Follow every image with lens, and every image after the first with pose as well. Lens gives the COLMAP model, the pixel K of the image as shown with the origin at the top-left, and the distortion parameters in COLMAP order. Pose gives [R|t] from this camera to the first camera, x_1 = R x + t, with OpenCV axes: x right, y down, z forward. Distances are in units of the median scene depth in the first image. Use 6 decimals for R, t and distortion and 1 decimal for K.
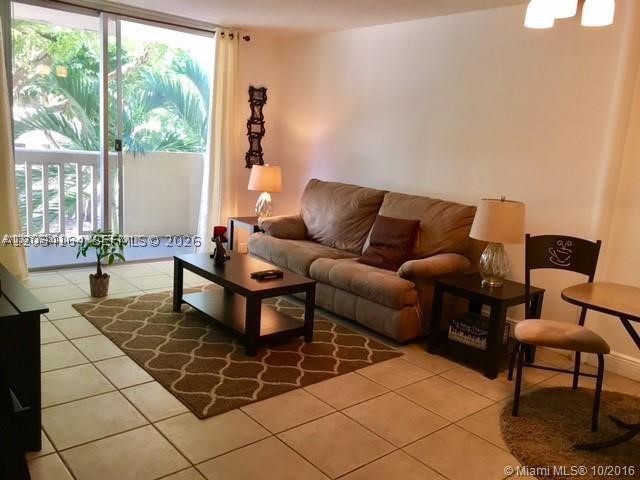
lens RADIAL K [[559.8, 0, 322.2], [0, 559.8, 239.4], [0, 0, 1]] dist [0.062151, 0.000850]
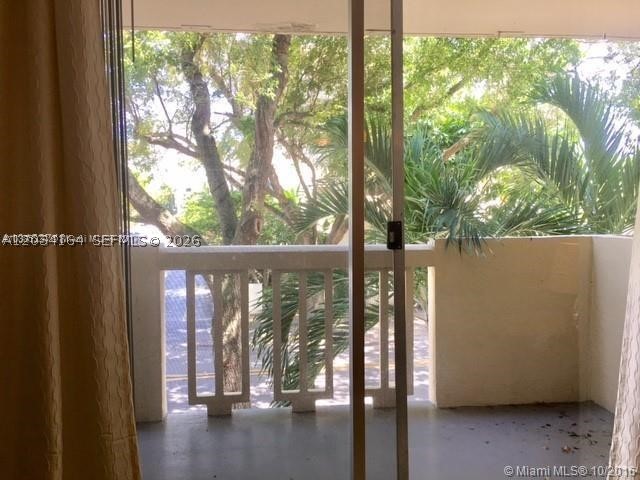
lens RADIAL K [[559.8, 0, 321.8], [0, 559.8, 244.2], [0, 0, 1]] dist [0.062151, 0.000850]
pose [[0.819388, -0.037225, -0.572029, -0.151302], [-0.038705, 0.992019, -0.119998, -0.095547], [0.571931, 0.120466, 0.811408, 0.573104]]
